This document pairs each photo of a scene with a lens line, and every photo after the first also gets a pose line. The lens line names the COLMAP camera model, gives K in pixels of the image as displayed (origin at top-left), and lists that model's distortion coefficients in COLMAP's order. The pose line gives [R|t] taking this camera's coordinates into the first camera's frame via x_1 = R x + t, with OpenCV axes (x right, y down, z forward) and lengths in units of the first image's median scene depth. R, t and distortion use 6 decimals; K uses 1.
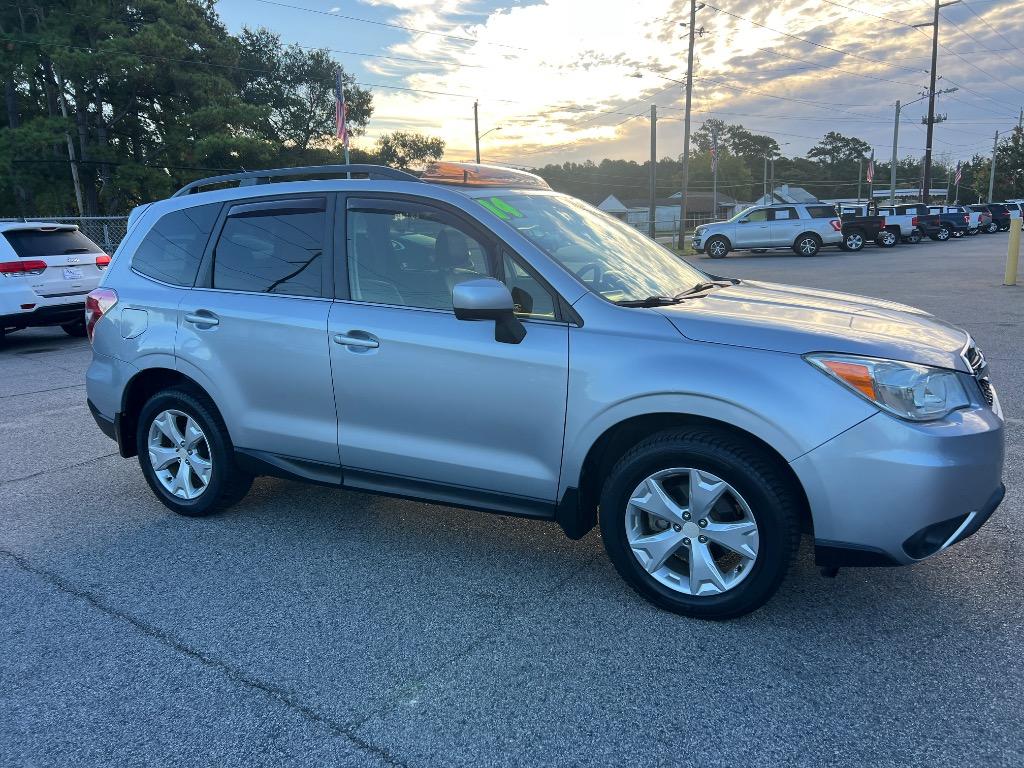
lens RADIAL K [[767.4, 0, 512.0], [0, 767.4, 384.0], [0, 0, 1]] dist [0.051551, -0.057107]
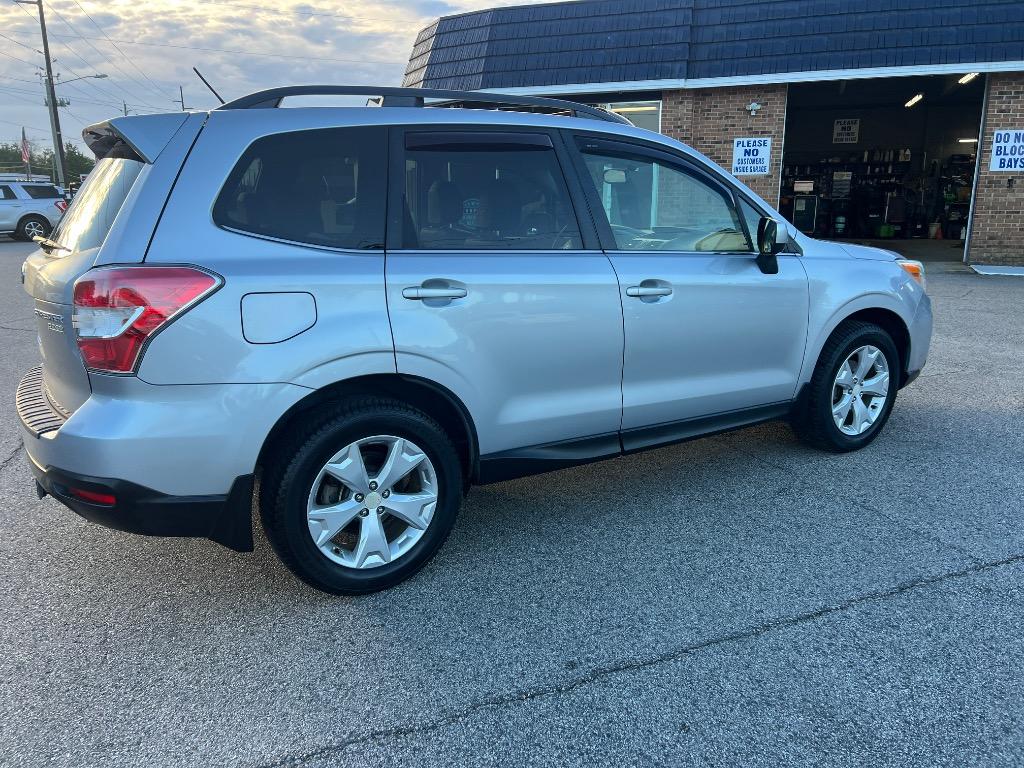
lens RADIAL K [[767.4, 0, 512.0], [0, 767.4, 384.0], [0, 0, 1]] dist [0.051551, -0.057107]
pose [[0.504783, -0.180327, 0.844202, -1.099321], [0.168078, 0.979753, 0.108781, -0.074140], [-0.846725, 0.086981, 0.524872, 0.652875]]
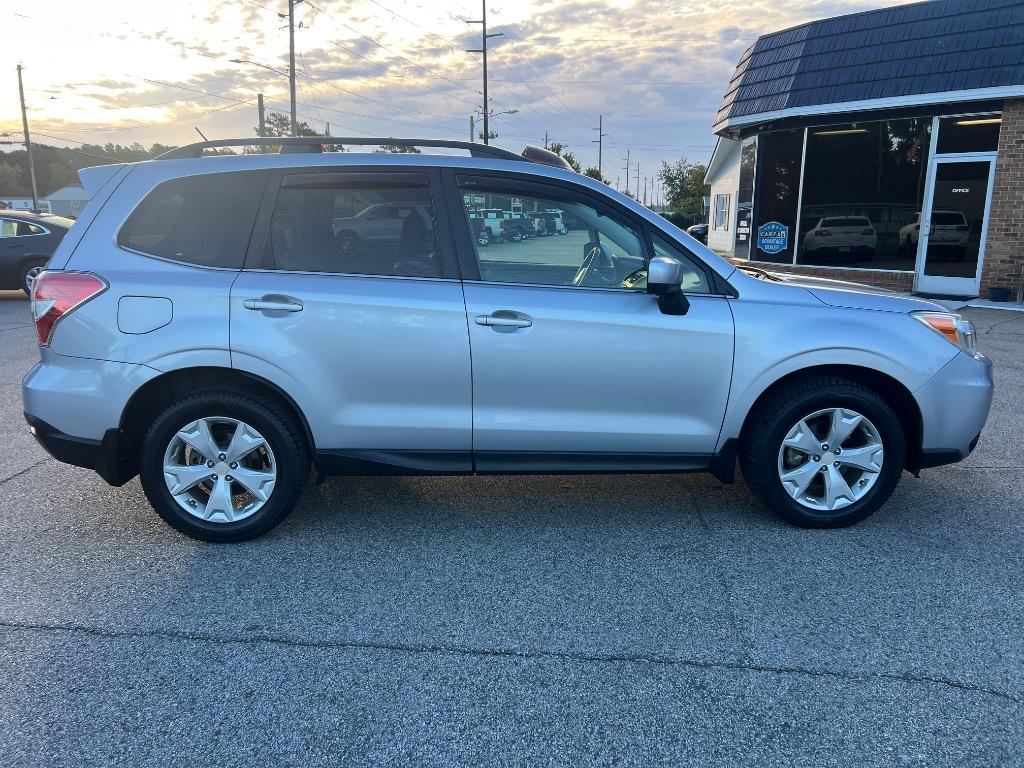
lens RADIAL K [[767.4, 0, 512.0], [0, 767.4, 384.0], [0, 0, 1]] dist [0.051551, -0.057107]
pose [[0.859447, -0.075088, 0.505680, -0.690550], [0.072572, 0.997057, 0.024711, 0.001169], [-0.506048, 0.015460, 0.862367, 0.149335]]
